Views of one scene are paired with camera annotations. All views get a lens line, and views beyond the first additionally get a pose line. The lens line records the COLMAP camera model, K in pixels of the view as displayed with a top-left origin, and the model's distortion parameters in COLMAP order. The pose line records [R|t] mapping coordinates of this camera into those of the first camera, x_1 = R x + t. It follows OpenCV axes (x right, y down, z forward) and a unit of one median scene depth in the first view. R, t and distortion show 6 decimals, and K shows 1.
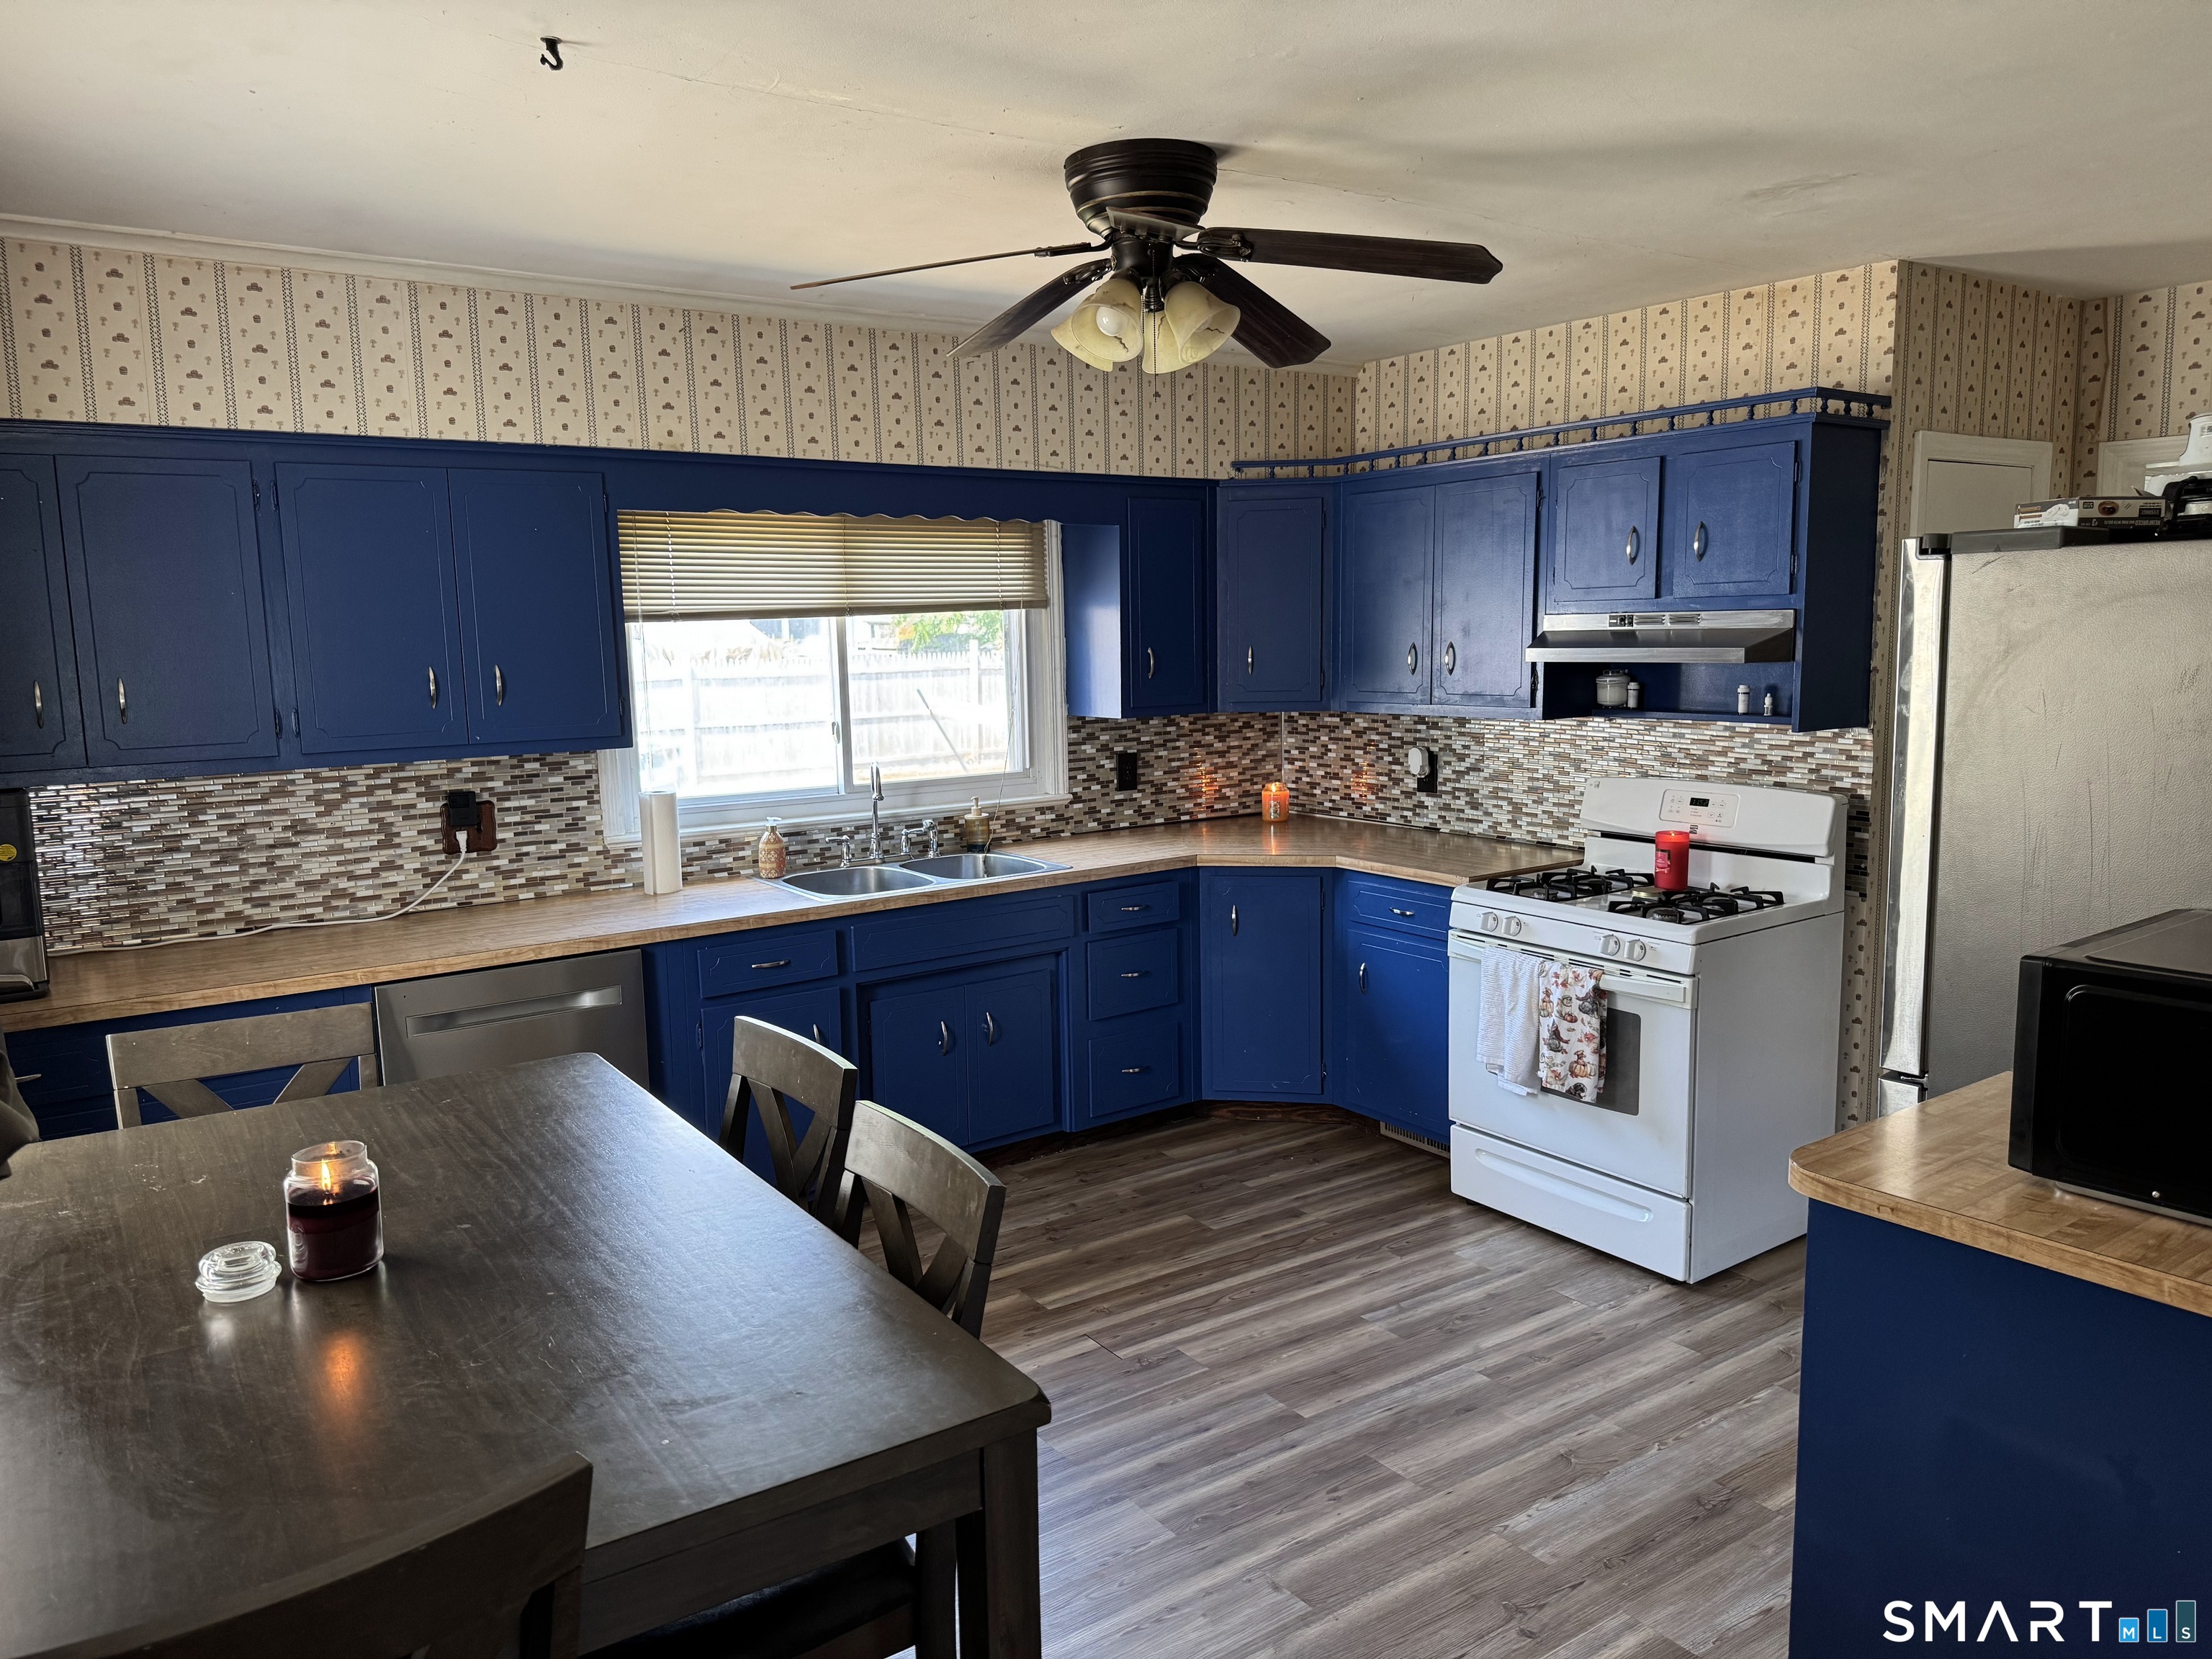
lens RADIAL K [[1526.5, 0, 1106.0], [0, 1526.5, 829.5], [0, 0, 1]] dist [0.104864, -0.146729]
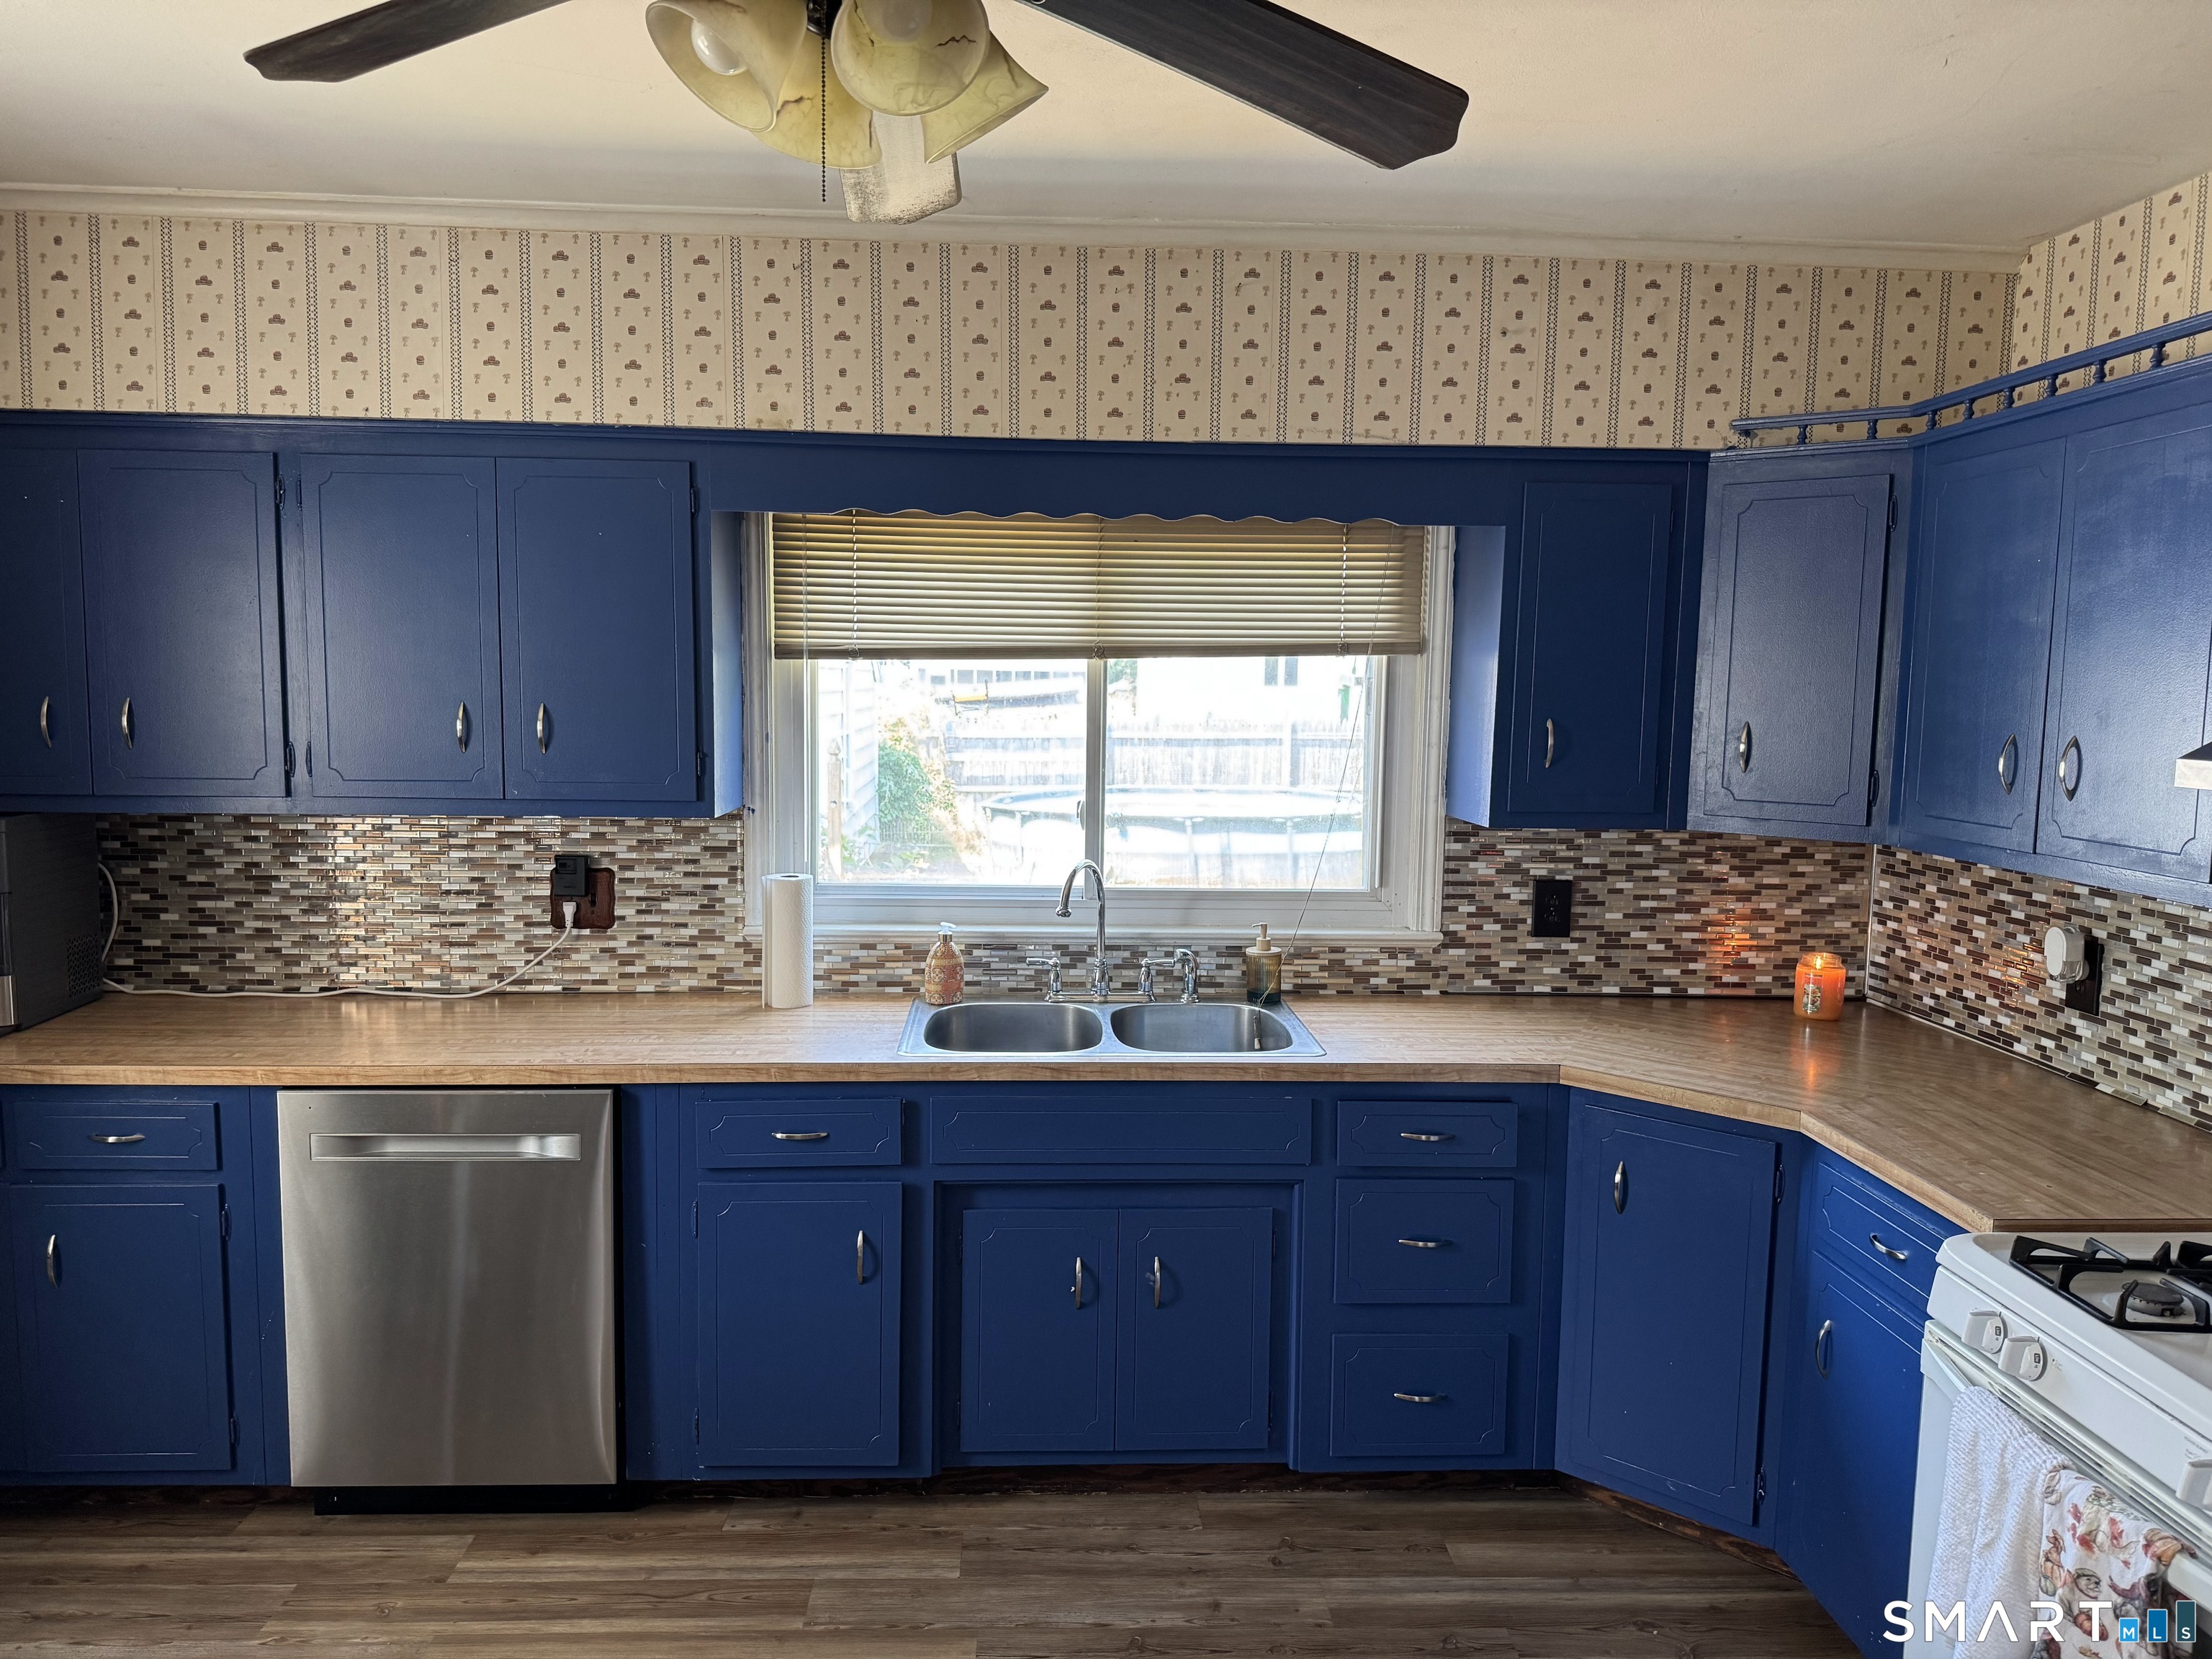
lens RADIAL K [[1526.5, 0, 1106.0], [0, 1526.5, 829.5], [0, 0, 1]] dist [0.104864, -0.146729]
pose [[0.843916, 0.084603, -0.529762, 0.250610], [-0.104249, 0.994525, -0.007243, -0.059124], [0.526249, 0.061340, 0.848115, 0.432107]]
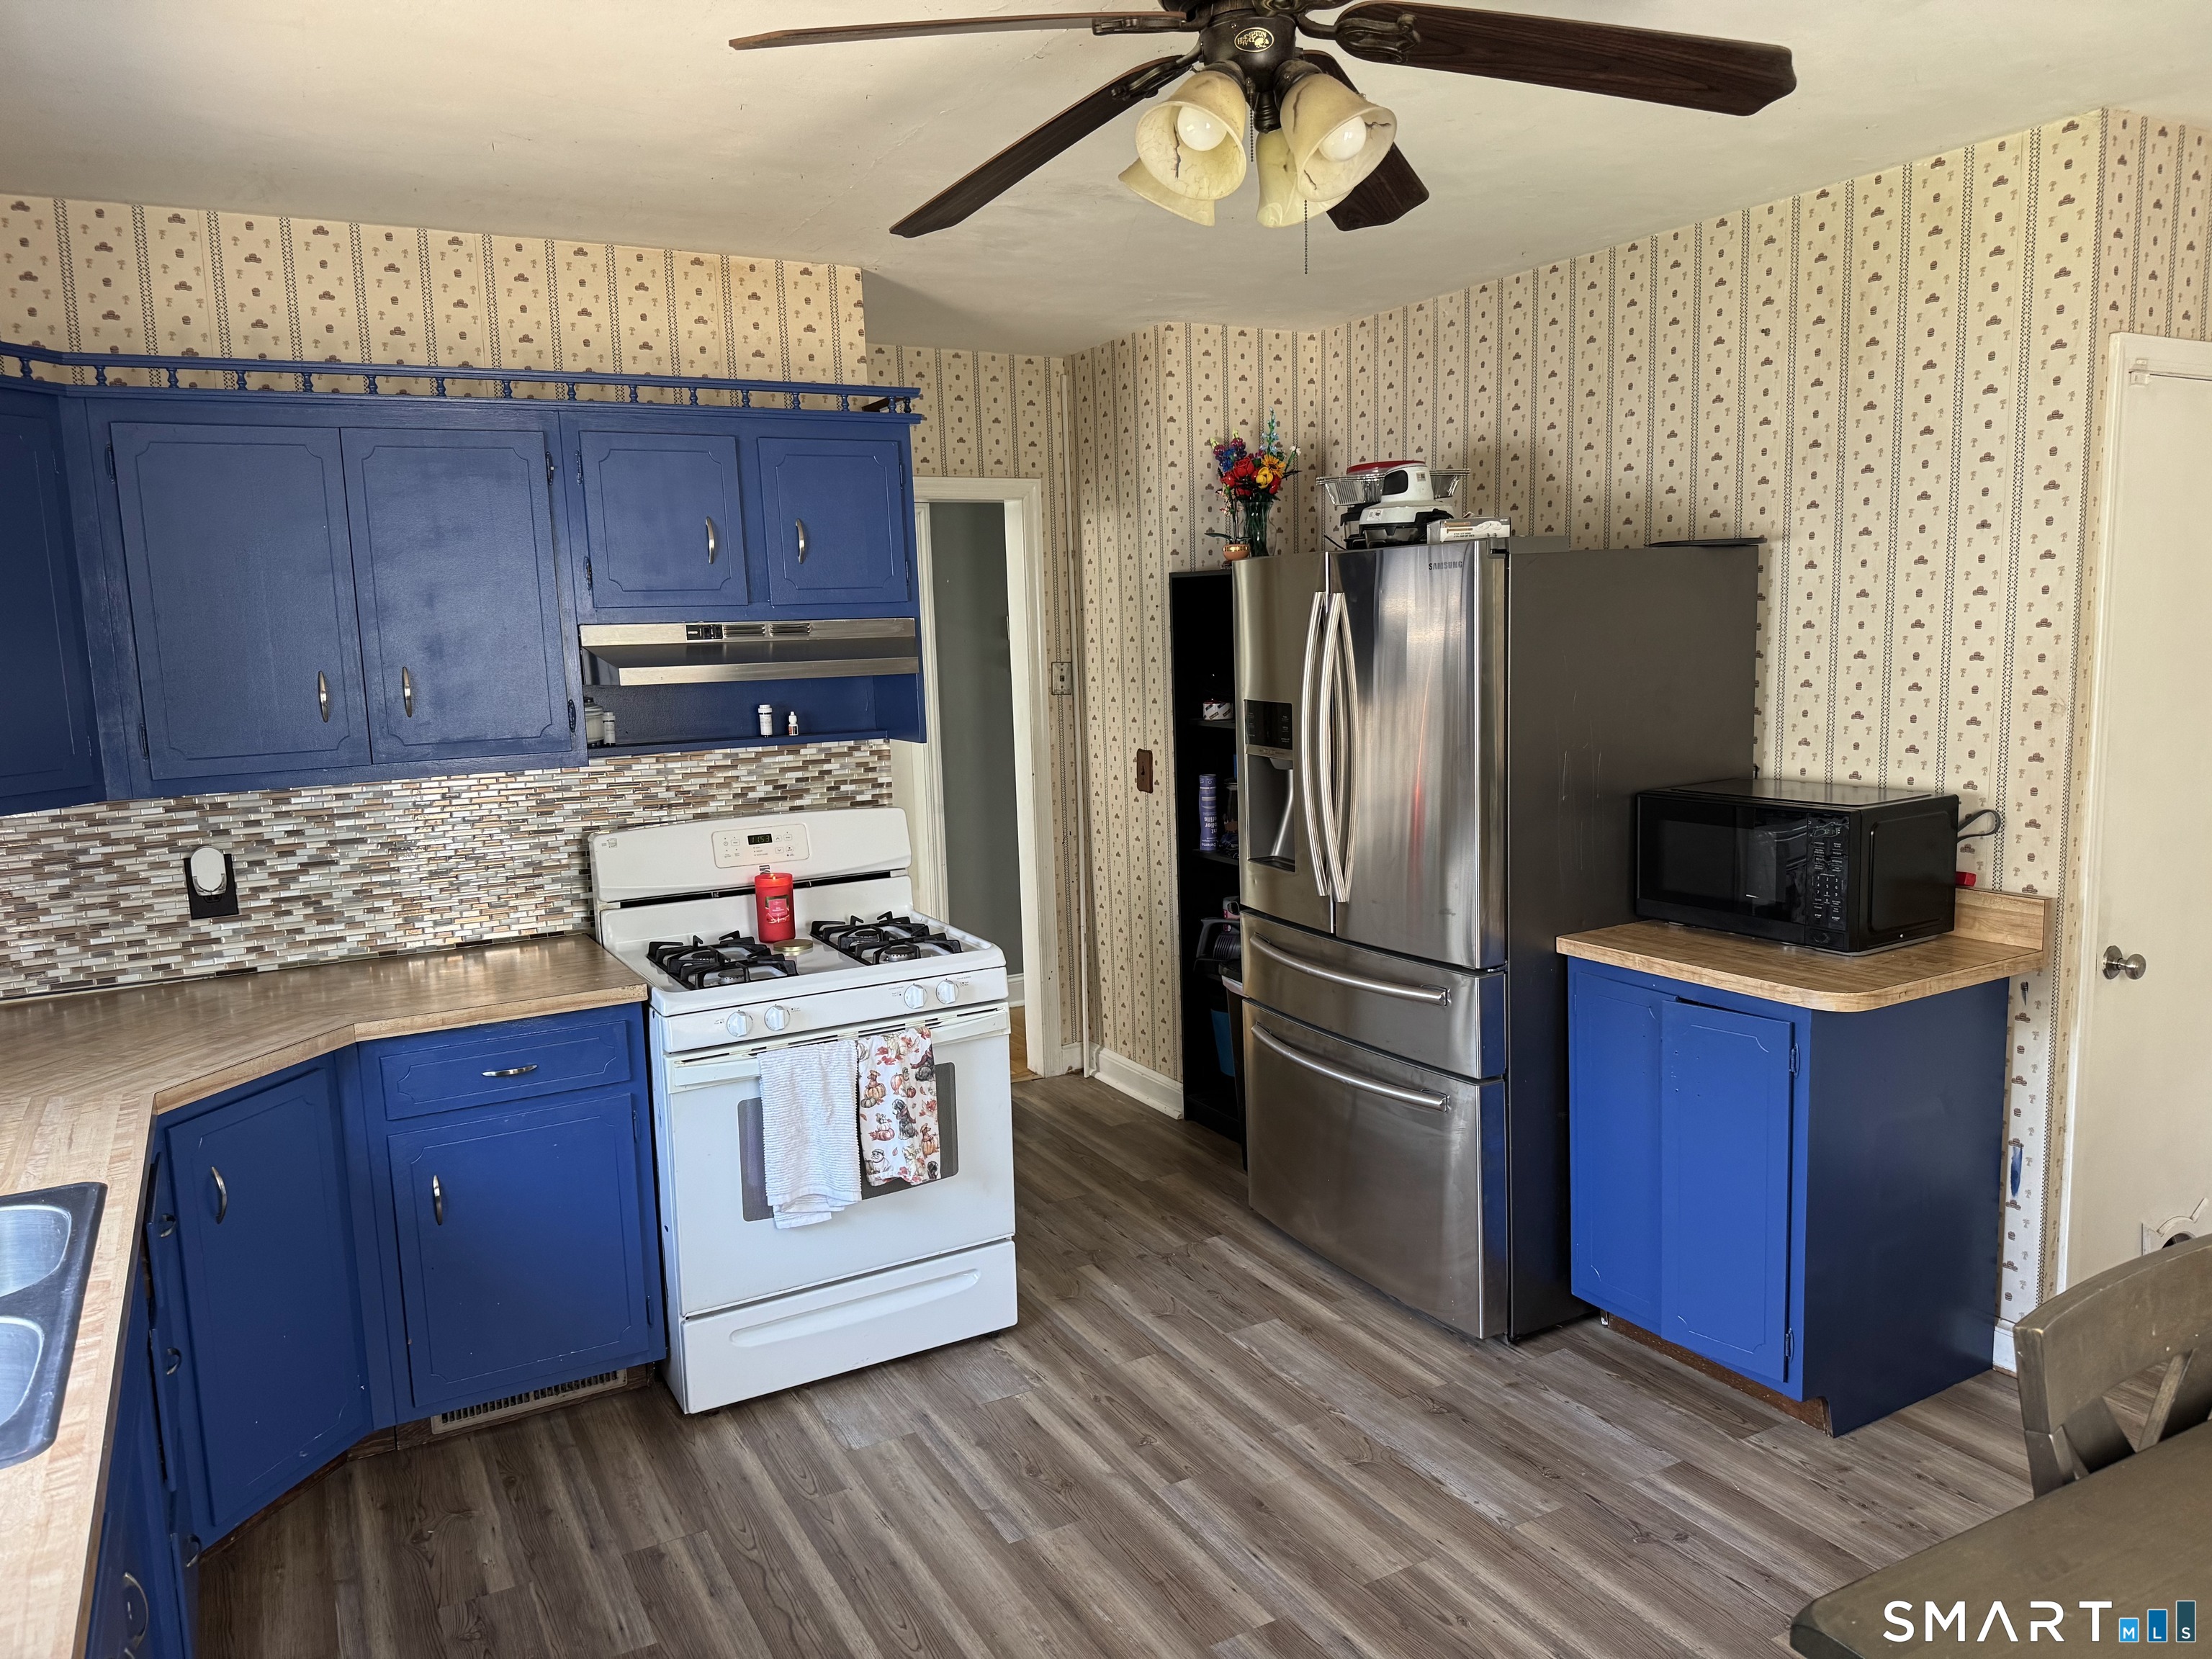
lens RADIAL K [[1581.2, 0, 1106.0], [0, 1581.2, 829.5], [0, 0, 1]] dist [0.110742, -0.166967]
pose [[0.113666, -0.127372, 0.985320, -0.475384], [0.158420, 0.981383, 0.108588, -0.089147], [-0.980807, 0.143752, 0.131728, 0.682123]]
